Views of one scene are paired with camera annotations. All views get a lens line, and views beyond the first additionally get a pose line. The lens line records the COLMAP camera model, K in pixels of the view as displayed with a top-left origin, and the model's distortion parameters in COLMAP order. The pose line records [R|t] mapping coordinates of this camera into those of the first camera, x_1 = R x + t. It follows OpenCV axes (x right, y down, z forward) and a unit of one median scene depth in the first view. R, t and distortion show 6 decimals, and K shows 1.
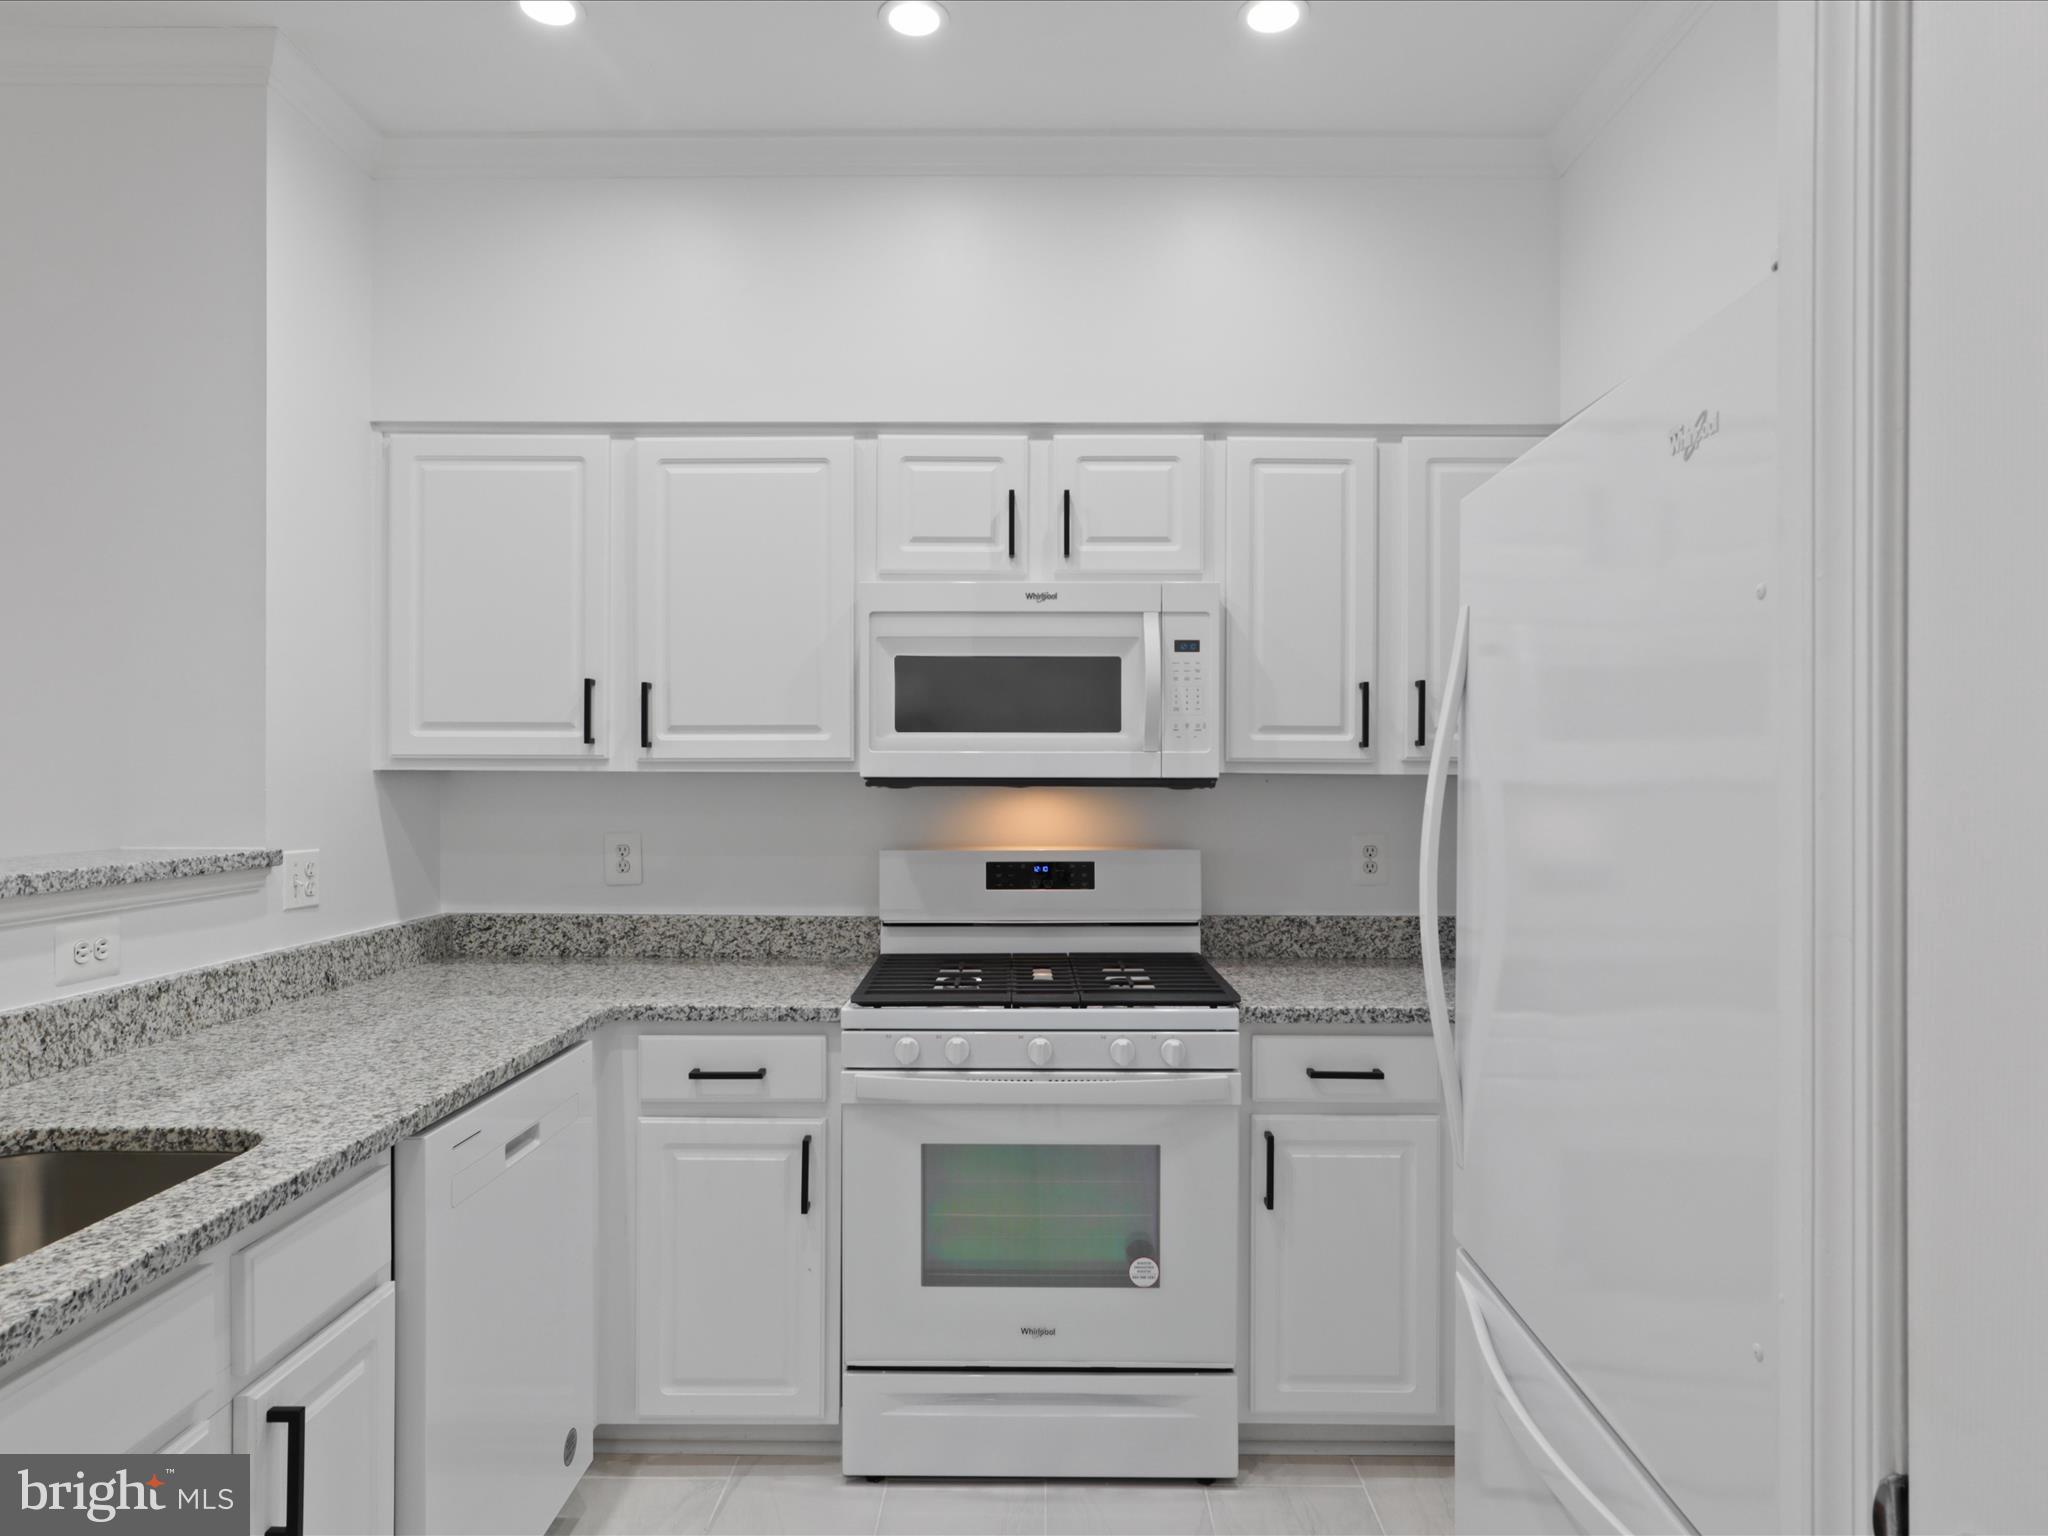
lens RADIAL K [[1203.8, 0, 1026.7], [0, 1203.8, 773.5], [0, 0, 1]] dist [-0.020904, 0.021454]
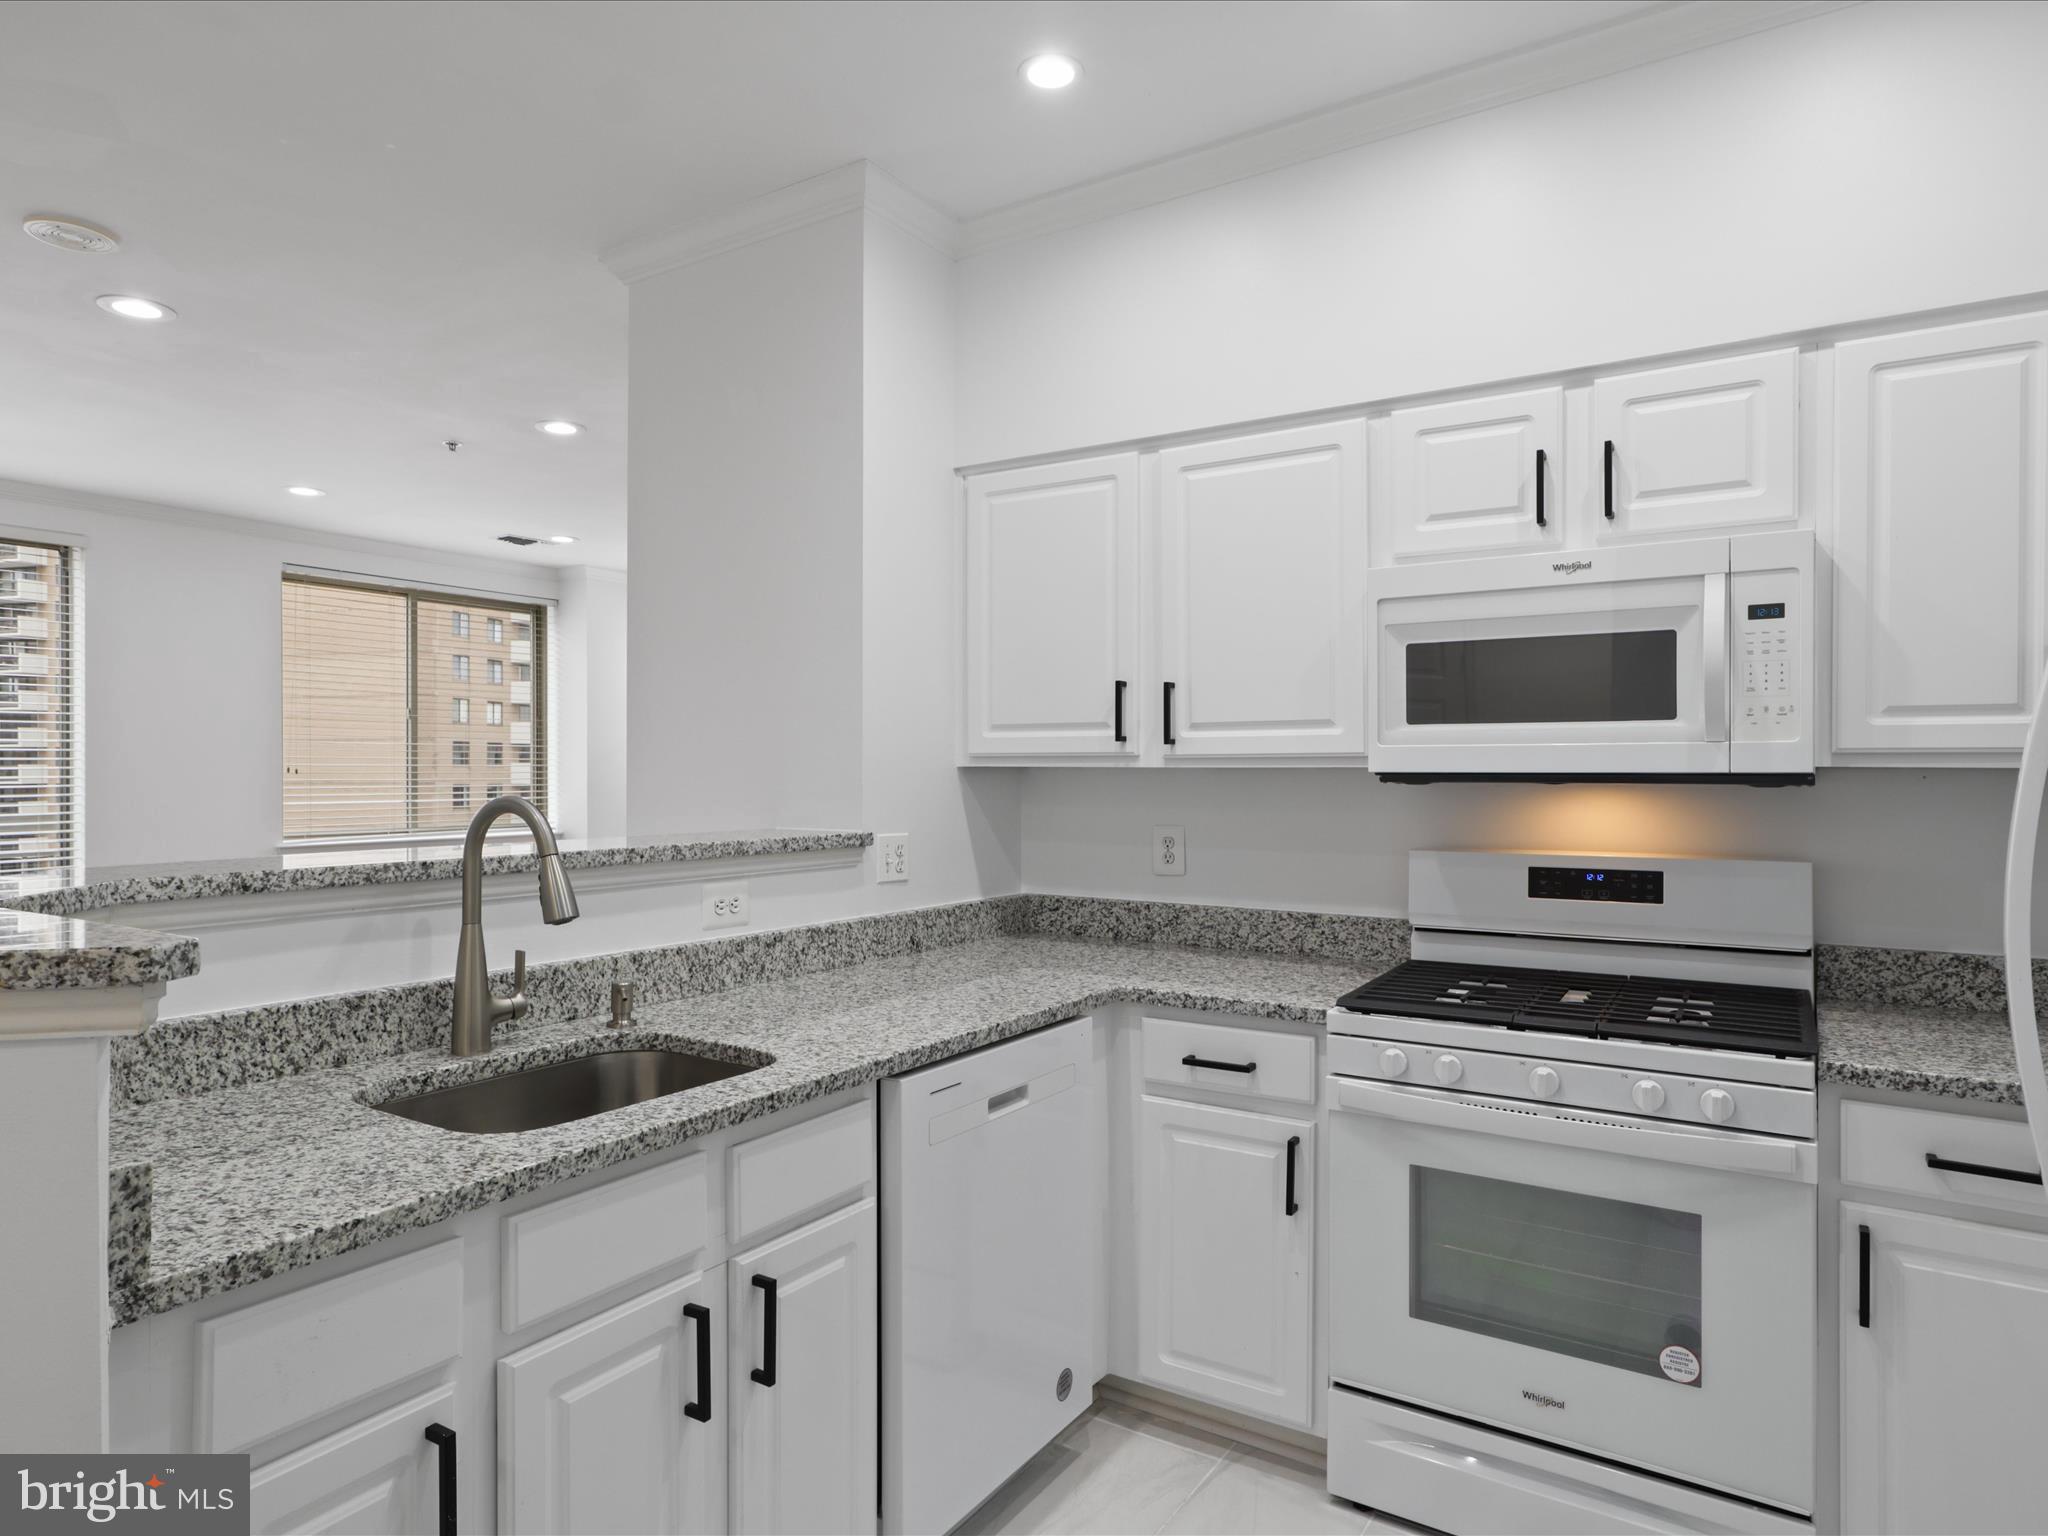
lens RADIAL K [[1203.8, 0, 1026.7], [0, 1203.8, 773.5], [0, 0, 1]] dist [-0.020904, 0.021454]
pose [[0.846385, -0.000323, -0.532571, 0.155008], [0.001495, 0.999997, 0.001770, 0.001797], [0.532569, -0.002294, 0.846383, 0.050837]]
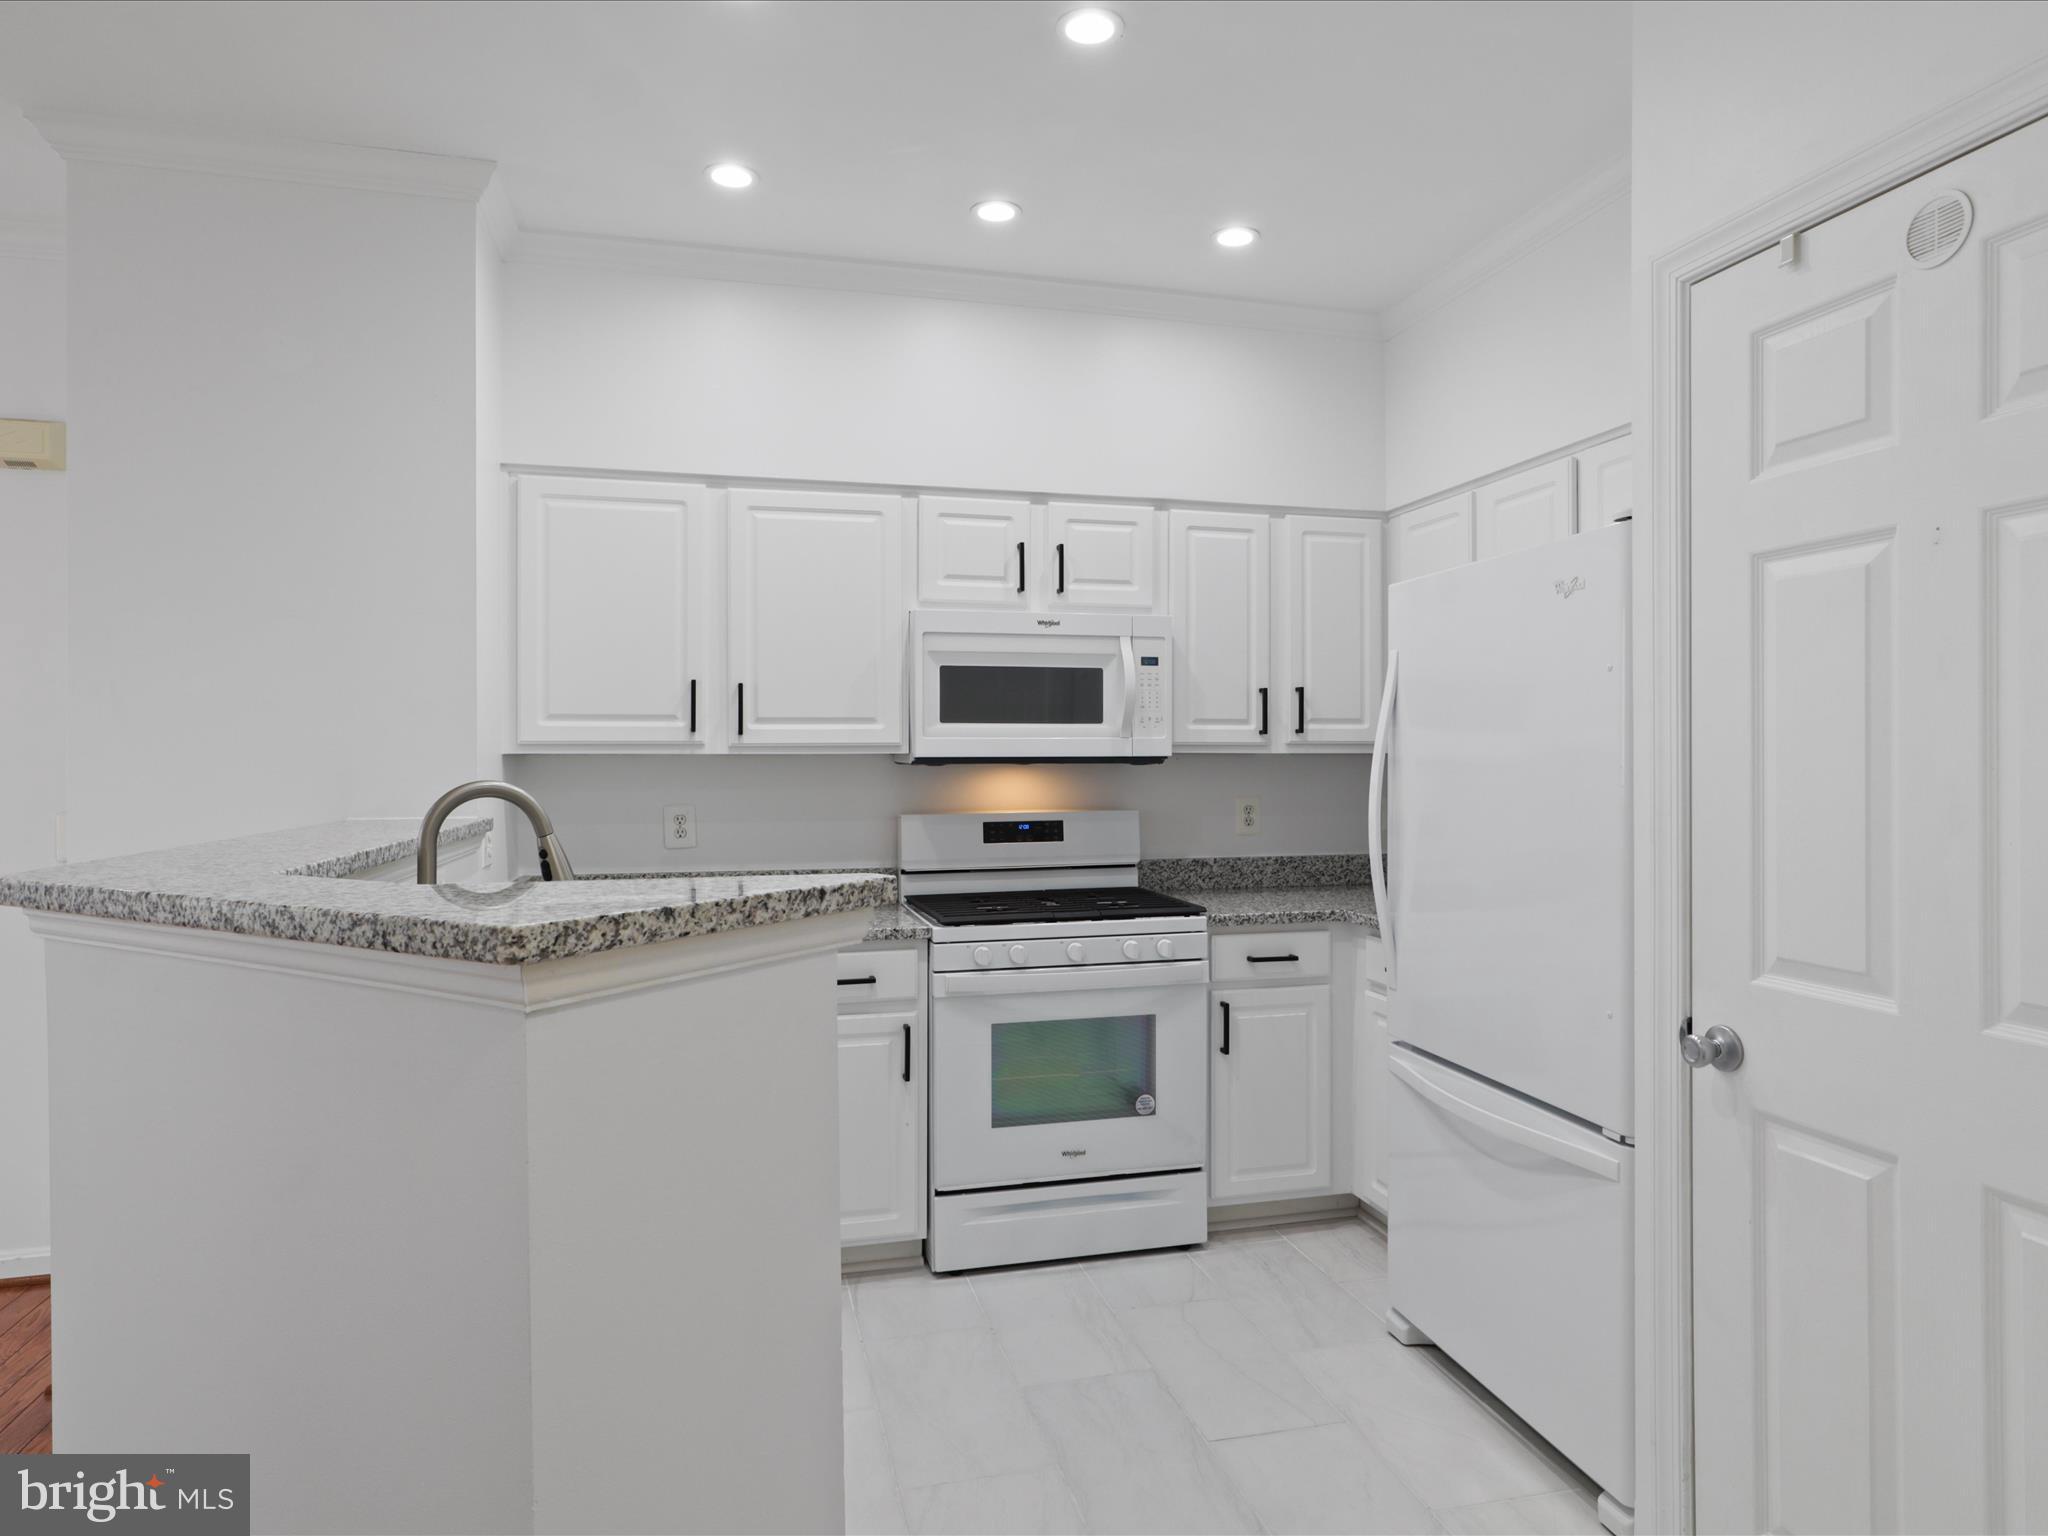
lens RADIAL K [[1192.3, 0, 1024.0], [0, 1192.3, 768.0], [0, 0, 1]] dist [-0.014195, 0.002010]
pose [[0.967737, -0.007864, 0.251838, -0.387188], [0.005857, 0.999945, 0.008718, 0.004358], [-0.251893, -0.006962, 0.967730, -0.319634]]
